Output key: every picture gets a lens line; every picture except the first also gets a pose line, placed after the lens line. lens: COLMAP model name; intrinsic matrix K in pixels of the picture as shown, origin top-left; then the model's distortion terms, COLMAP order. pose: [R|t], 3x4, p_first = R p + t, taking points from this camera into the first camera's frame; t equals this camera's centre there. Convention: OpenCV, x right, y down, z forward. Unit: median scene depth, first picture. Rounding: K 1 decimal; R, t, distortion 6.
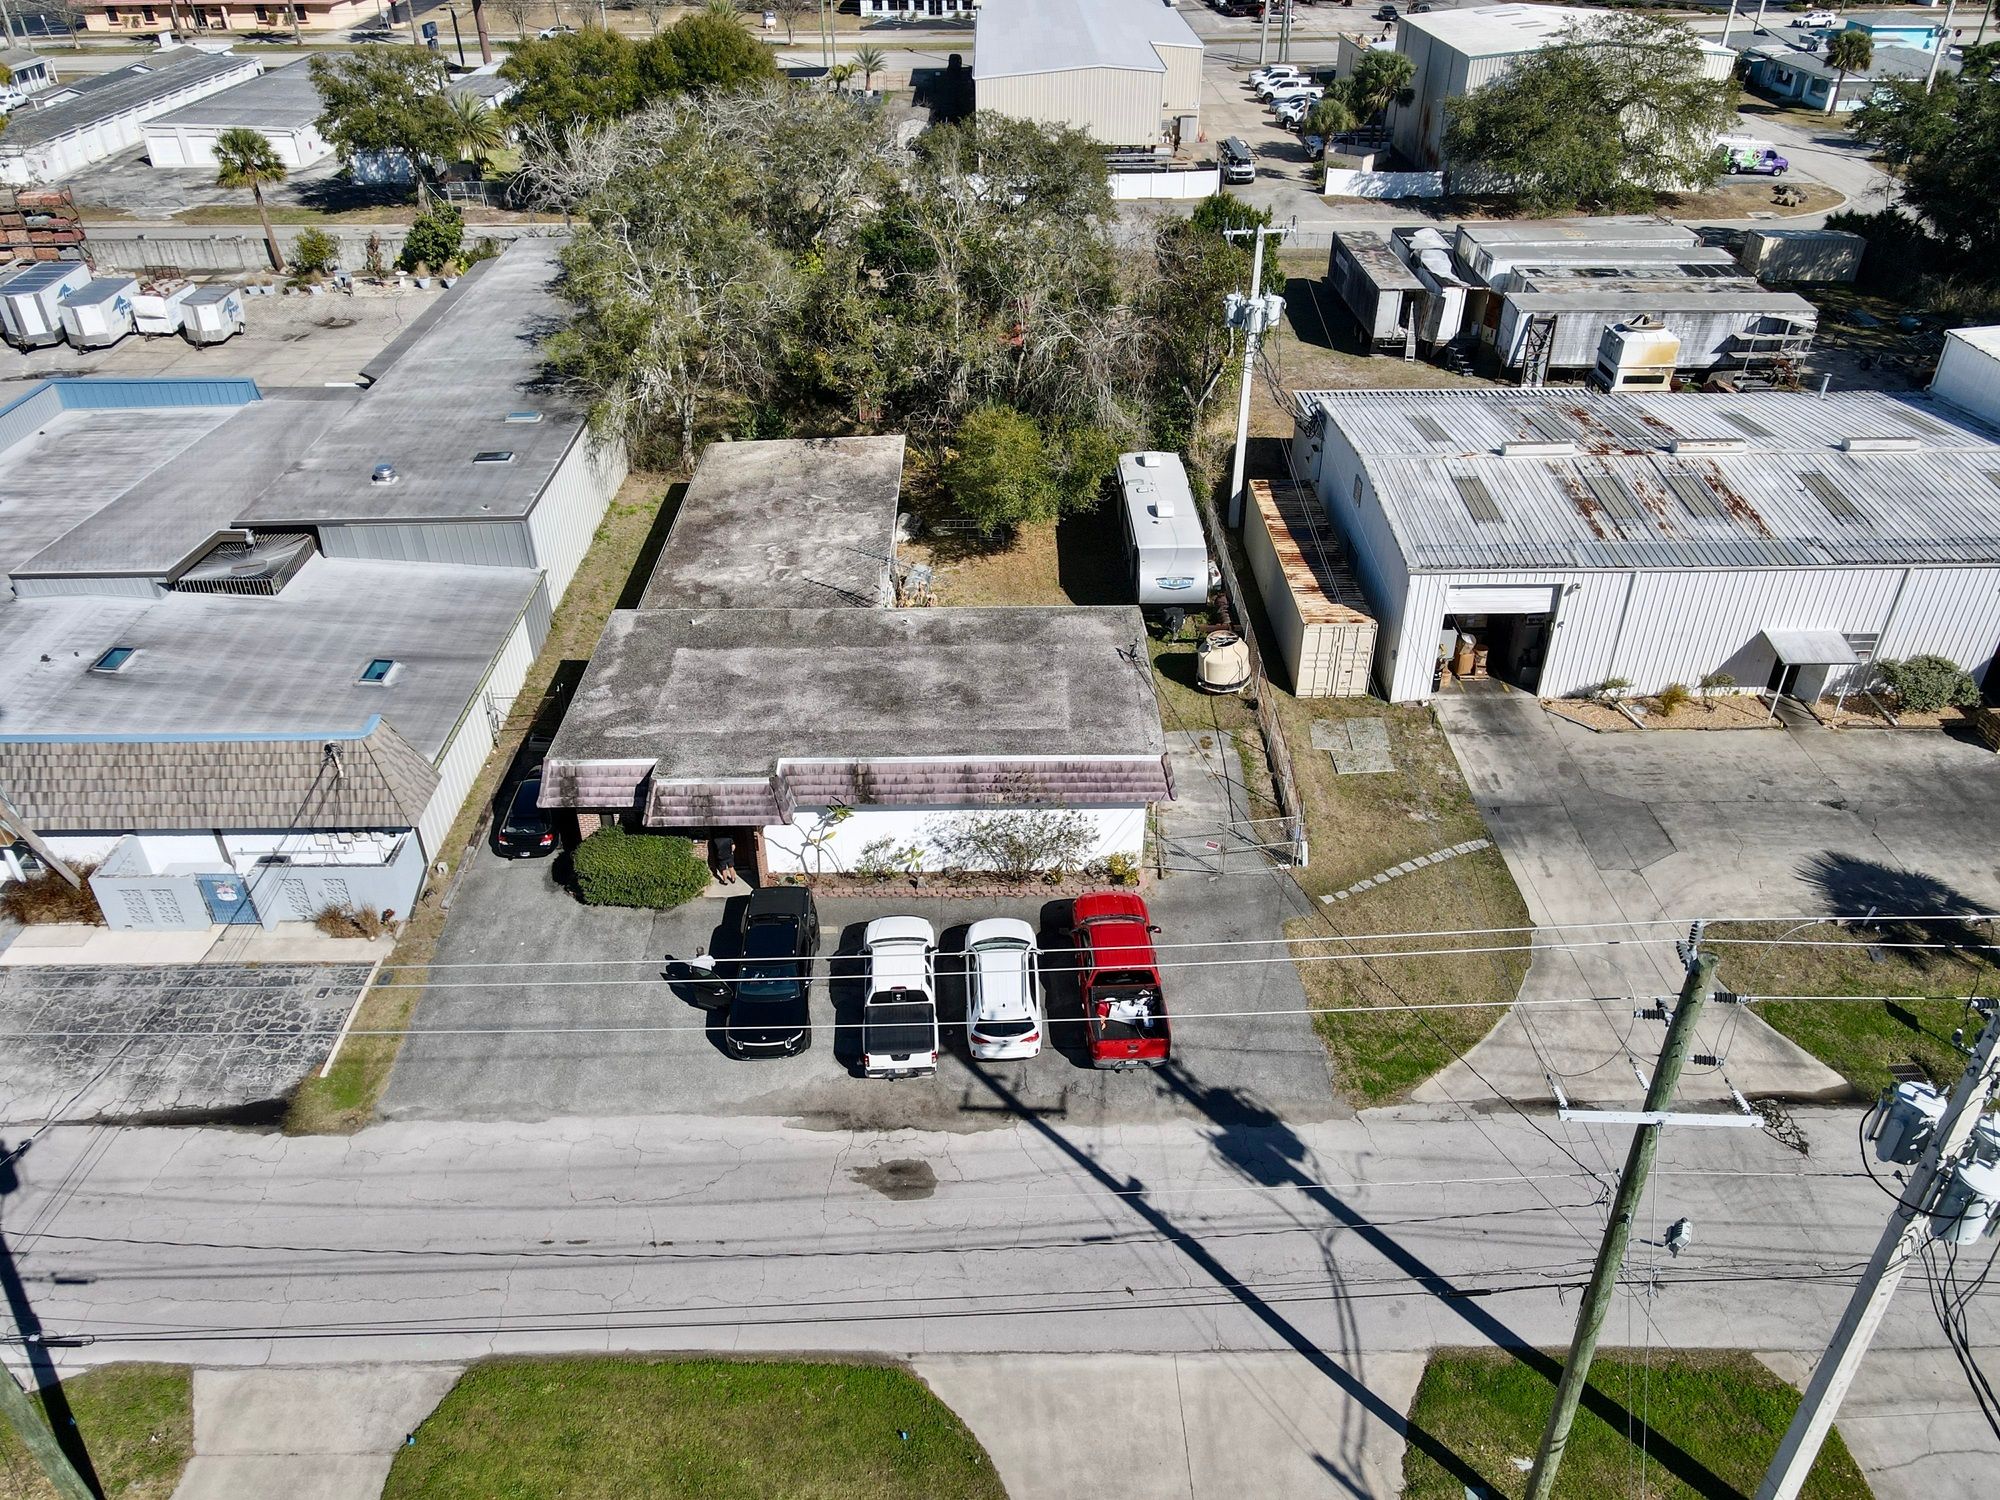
lens RADIAL K [[1461.4, 0, 1005.2], [0, 1461.4, 754.7], [0, 0, 1]] dist [-0.005079, 0.036637]
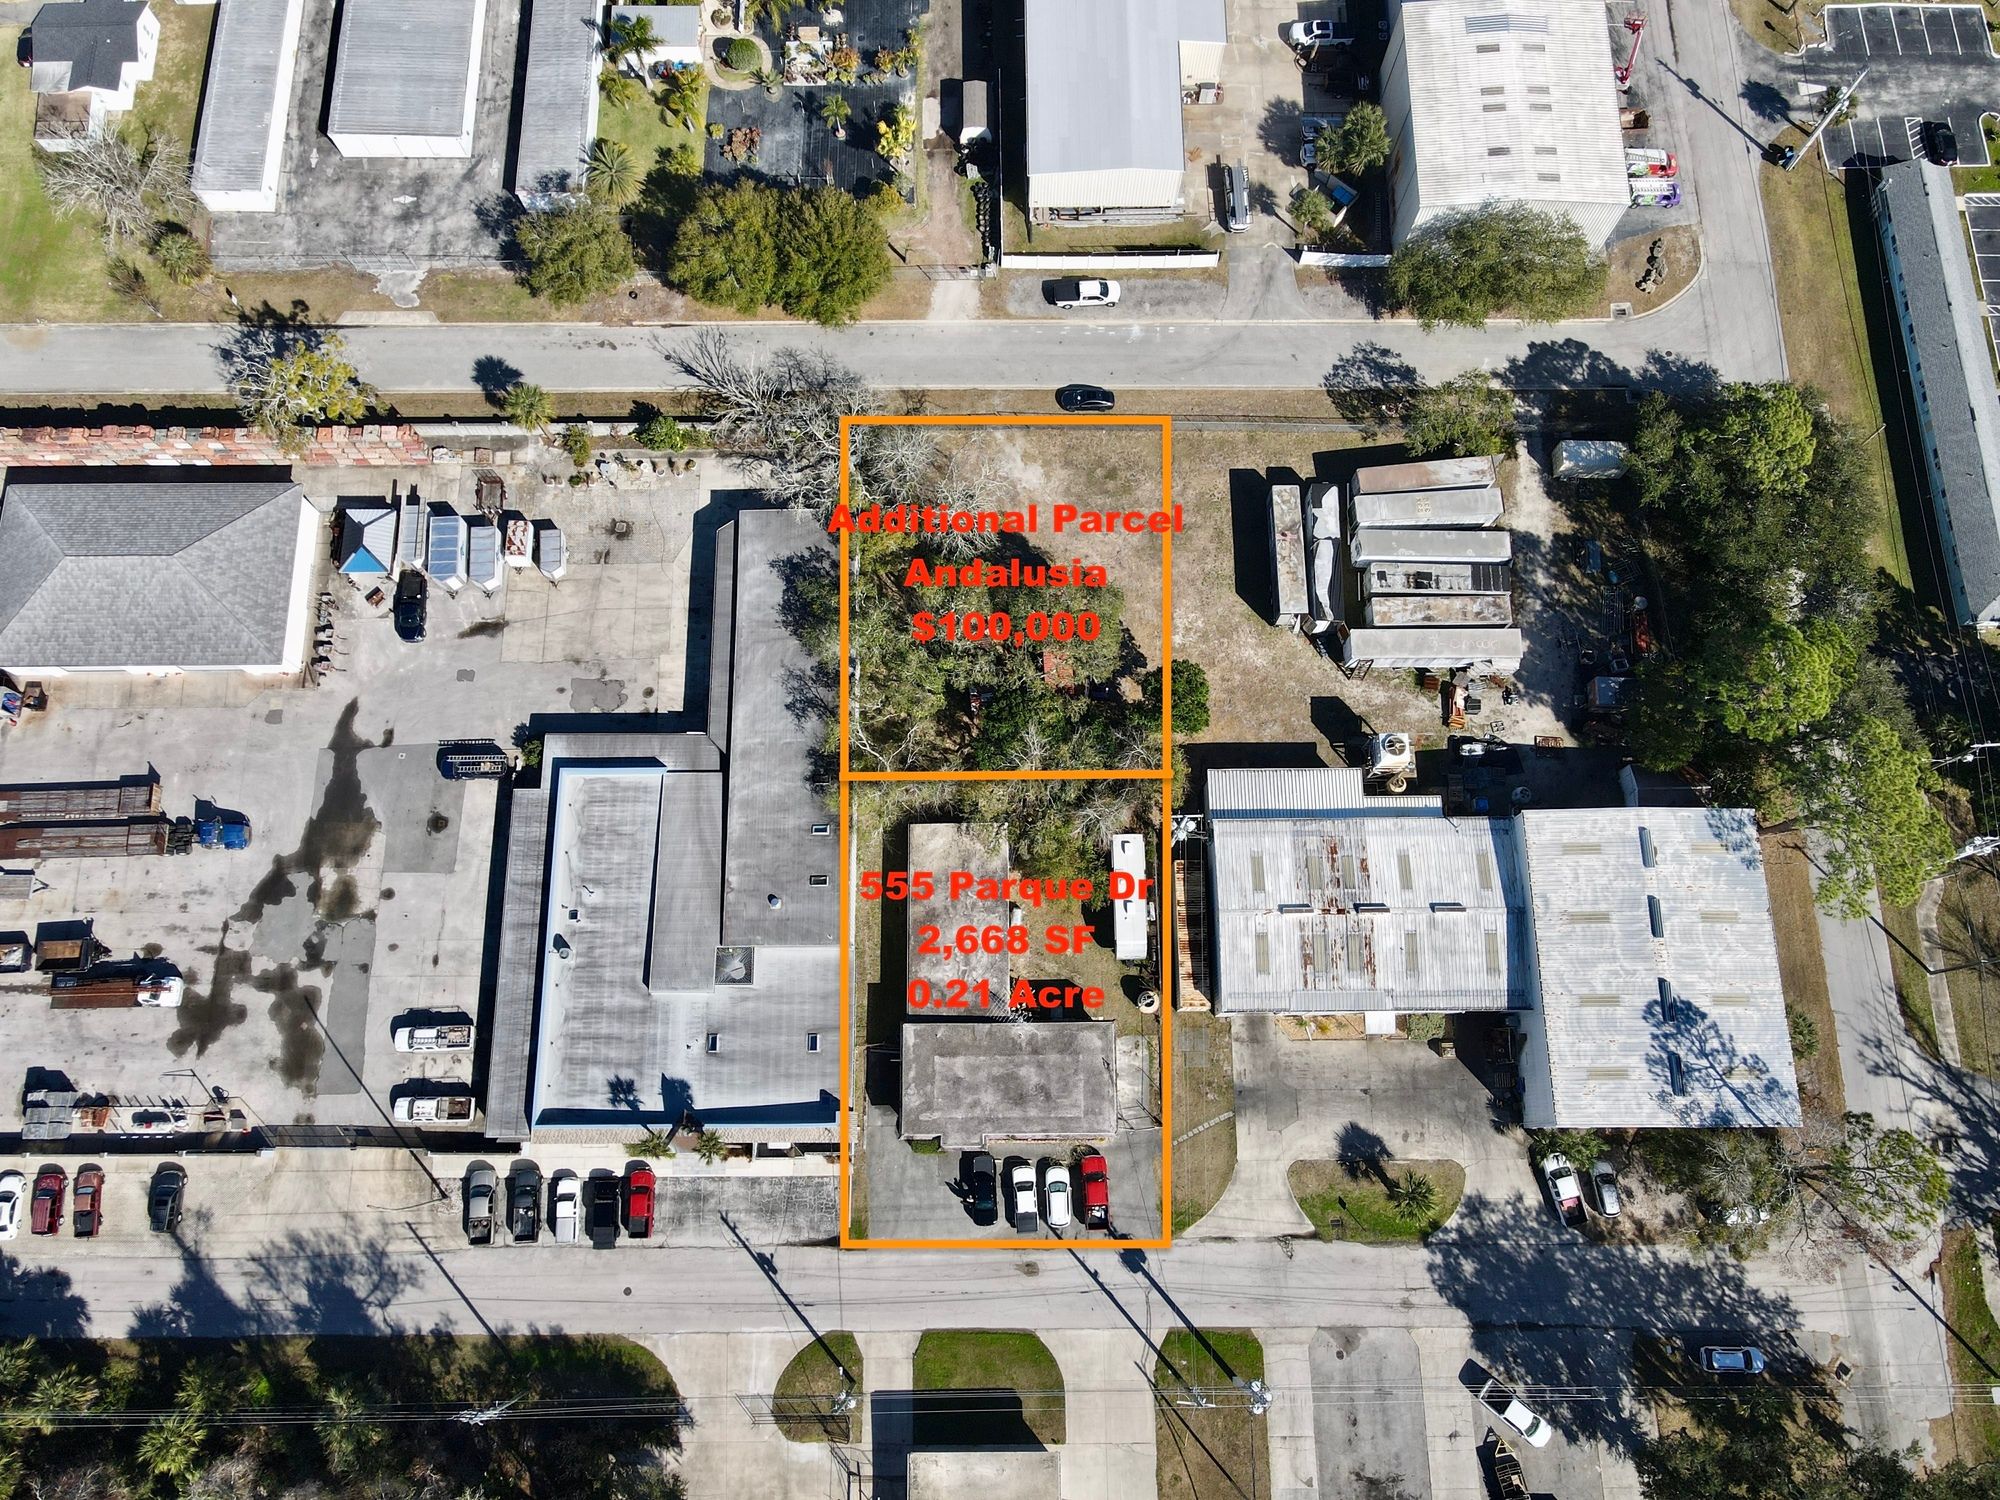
lens RADIAL K [[1461.4, 0, 1005.2], [0, 1461.4, 754.7], [0, 0, 1]] dist [-0.005079, 0.036637]
pose [[0.999962, 0.003415, 0.007989, -0.132137], [-0.007811, 0.755924, 0.654612, -2.403061], [-0.003804, -0.654650, 0.755923, -0.685136]]
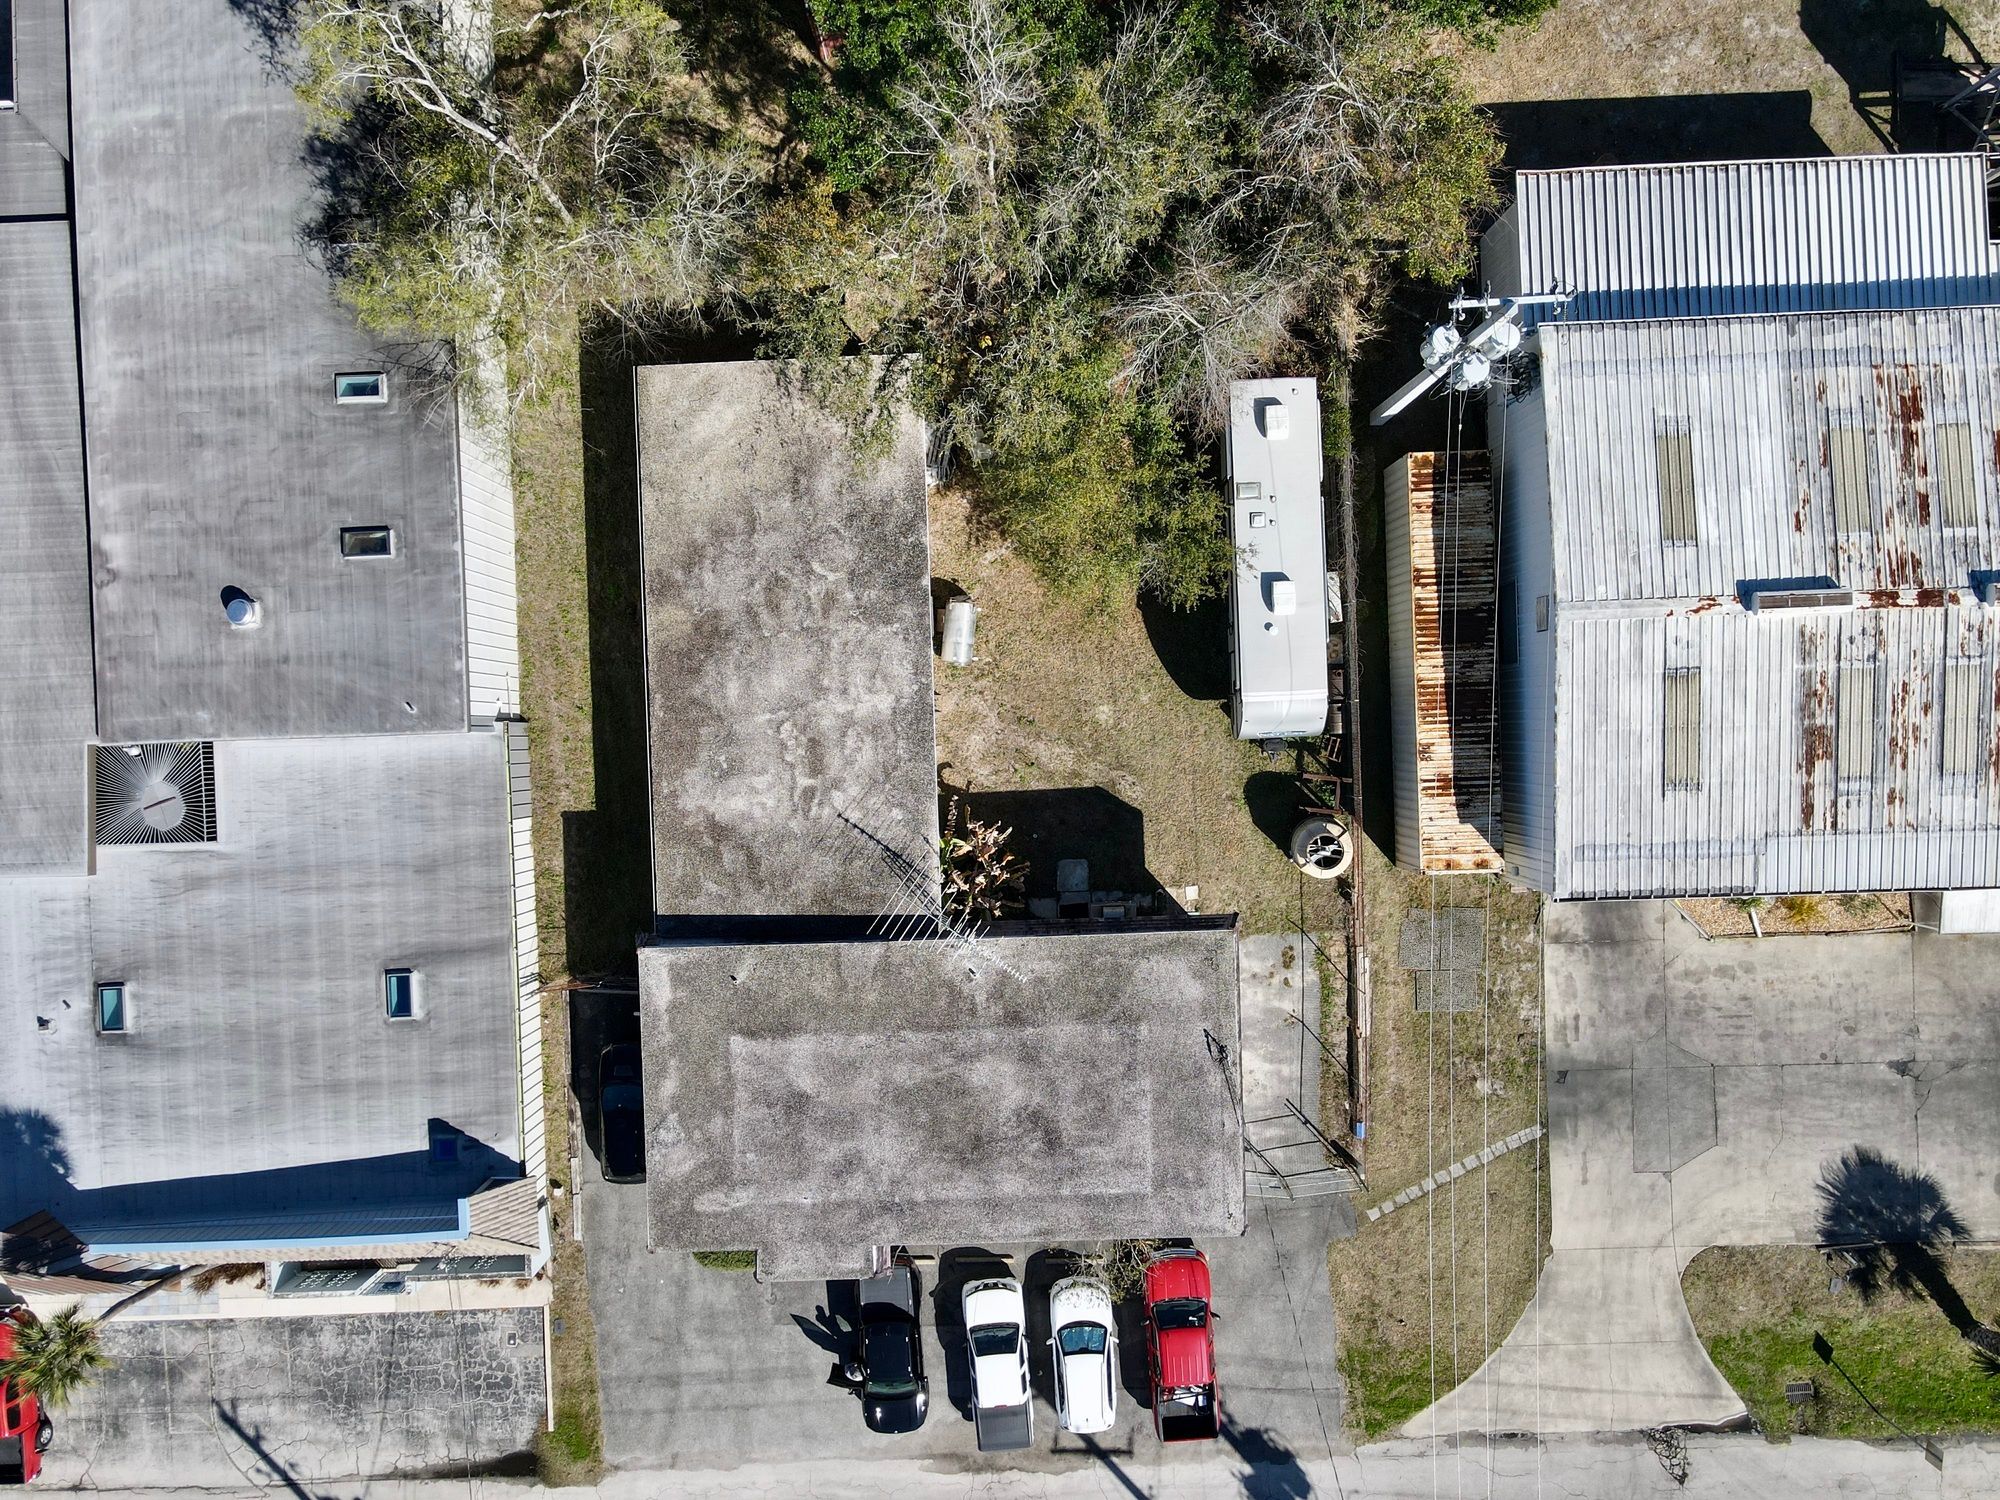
lens RADIAL K [[1468.0, 0, 1000.5], [0, 1468.0, 760.9], [0, 0, 1]] dist [0.010017, 0.012179]
pose [[0.999720, -0.023387, -0.003648, -0.049959], [0.015686, 0.539221, 0.842018, -1.038603], [-0.017725, -0.841839, 0.539437, 0.702230]]
